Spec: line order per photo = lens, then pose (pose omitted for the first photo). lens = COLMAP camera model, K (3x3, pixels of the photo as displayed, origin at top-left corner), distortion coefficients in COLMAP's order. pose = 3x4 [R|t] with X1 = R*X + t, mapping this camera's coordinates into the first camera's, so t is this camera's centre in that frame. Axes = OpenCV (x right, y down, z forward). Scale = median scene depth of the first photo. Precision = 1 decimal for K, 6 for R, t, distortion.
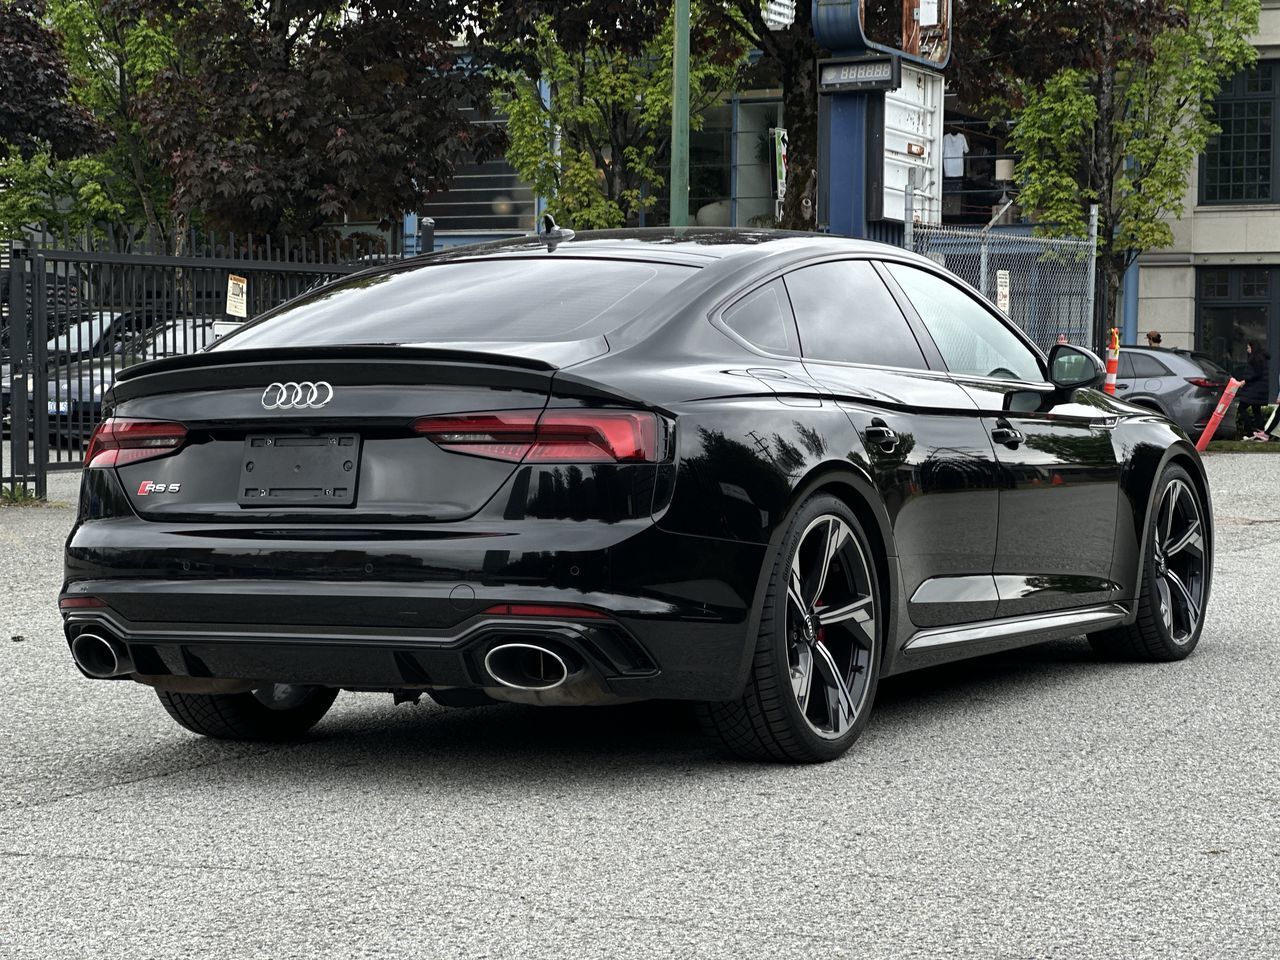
lens RADIAL K [[2702.8, 0, 602.3], [0, 2702.8, 485.2], [0, 0, 1]] dist [0.132249, 0.099000]
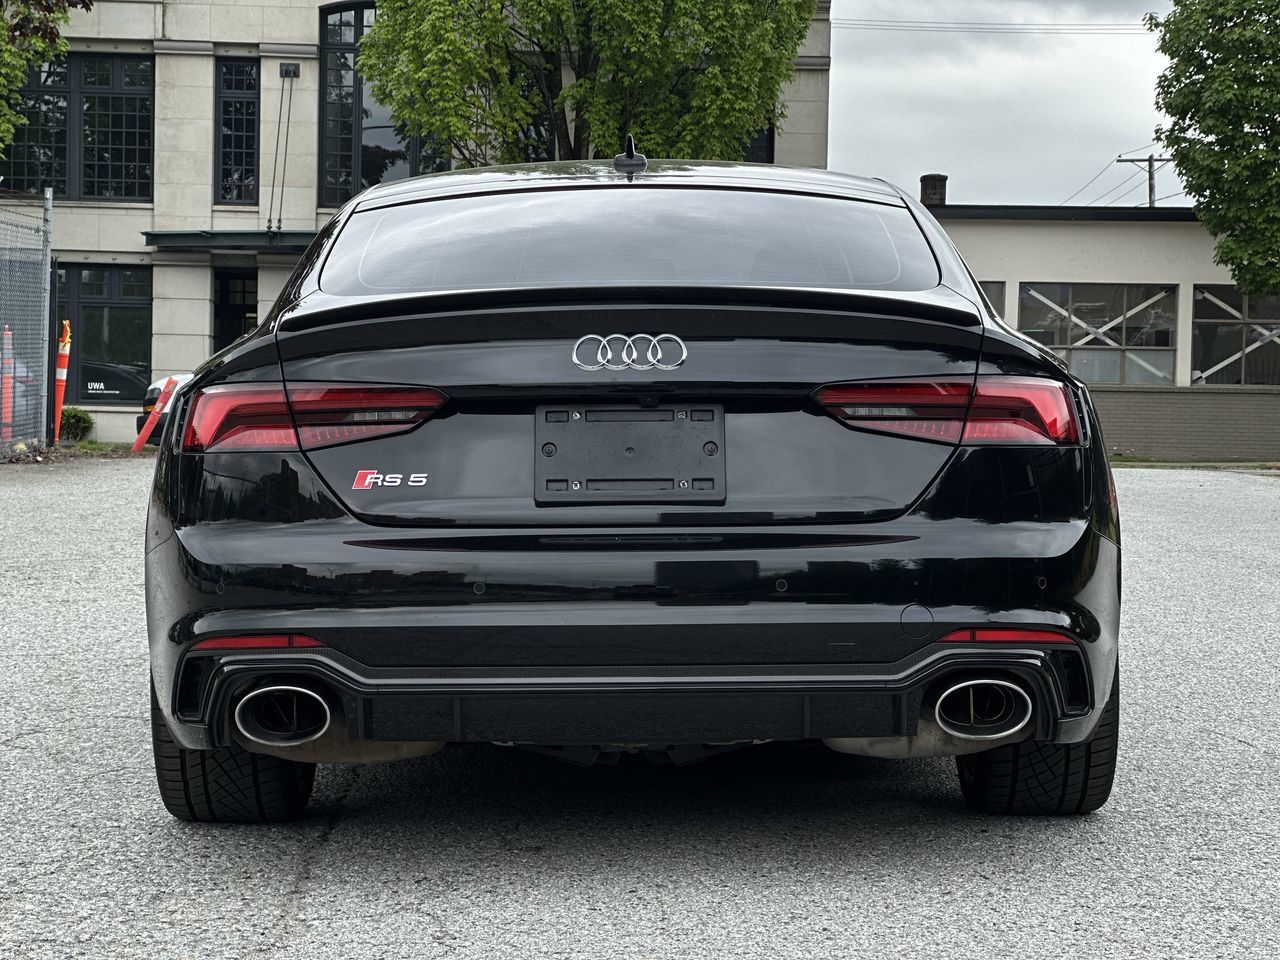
lens RADIAL K [[2702.8, 0, 602.3], [0, 2702.8, 485.2], [0, 0, 1]] dist [0.132249, 0.099000]
pose [[0.867497, -0.004357, 0.497423, -0.440313], [0.005238, 0.999986, -0.000375, 0.002687], [-0.497415, 0.002931, 0.867508, 0.337777]]
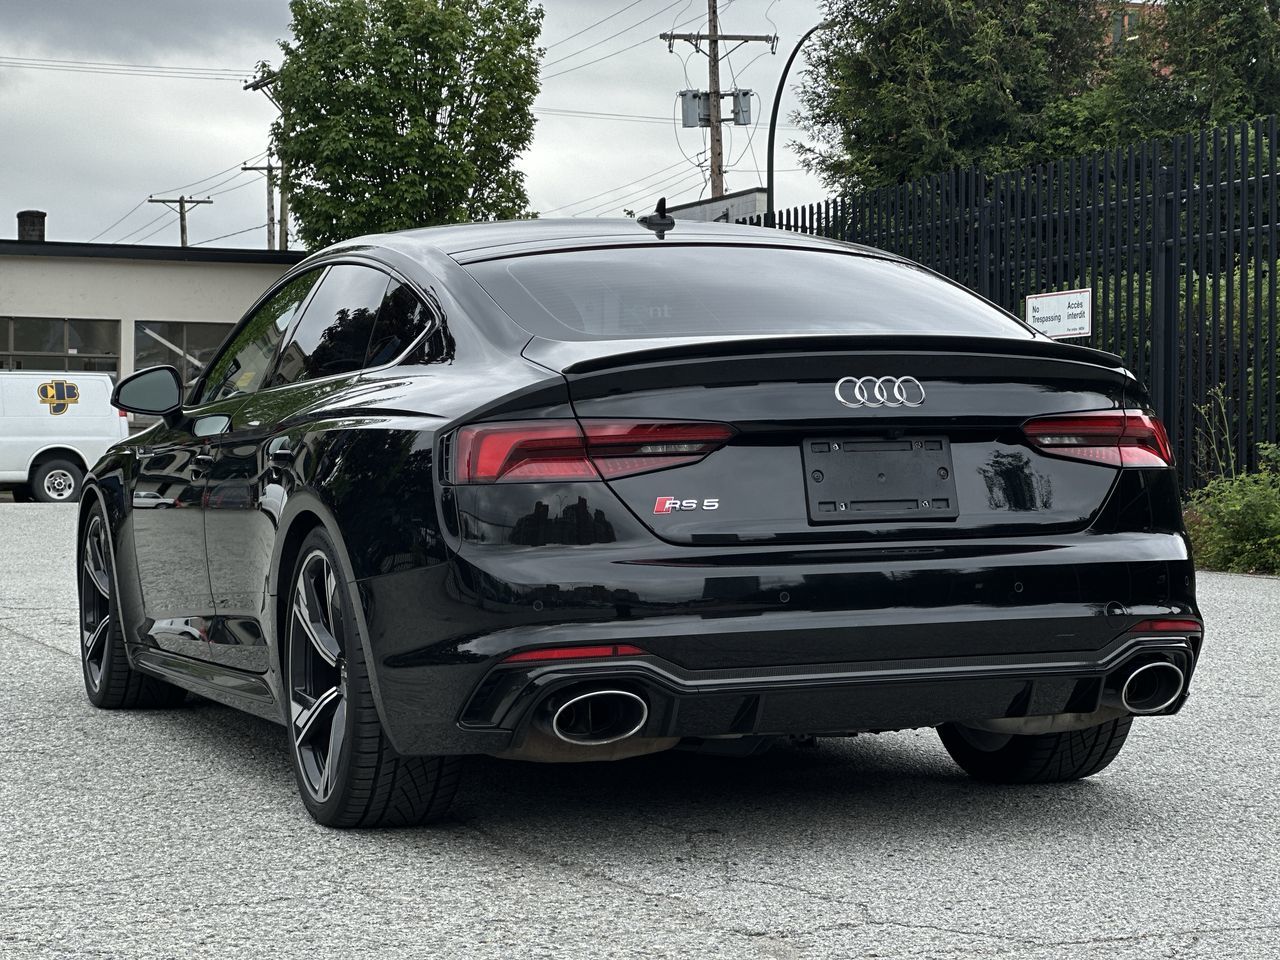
lens RADIAL K [[2702.8, 0, 602.3], [0, 2702.8, 485.2], [0, 0, 1]] dist [0.132249, 0.099000]
pose [[0.639272, -0.008976, 0.768928, -0.748395], [0.024815, 0.999652, -0.008961, 0.001546], [-0.768580, 0.024810, 0.639272, 0.478329]]
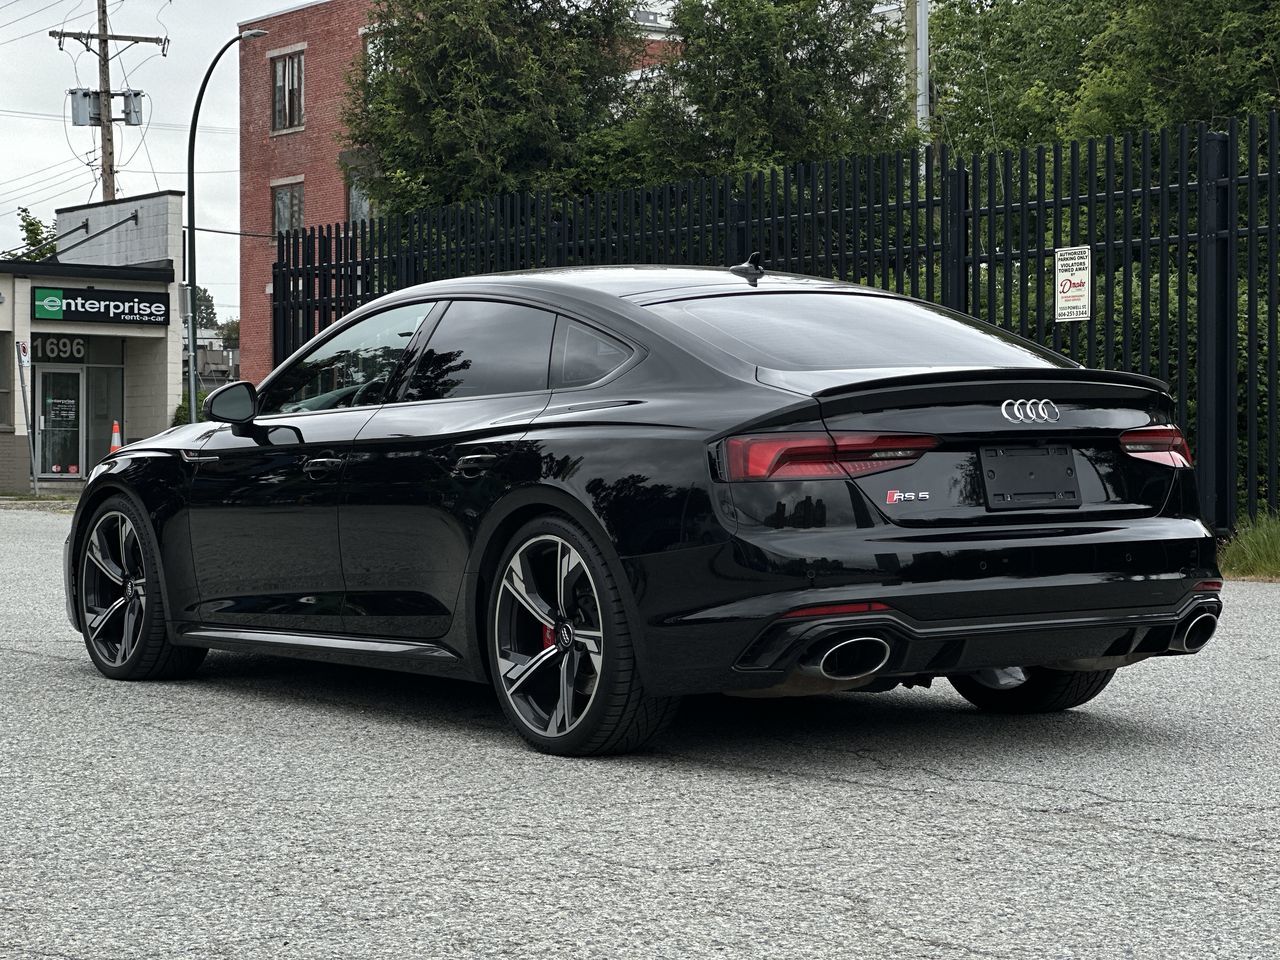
lens RADIAL K [[2688.5, 0, 643.5], [0, 2688.5, 352.6], [0, 0, 1]] dist [0.012222, 2.106061]
pose [[0.432936, 0.033878, 0.900788, -1.092971], [0.029505, 0.998226, -0.051723, -0.003725], [-0.900941, 0.048971, 0.431169, 0.599521]]
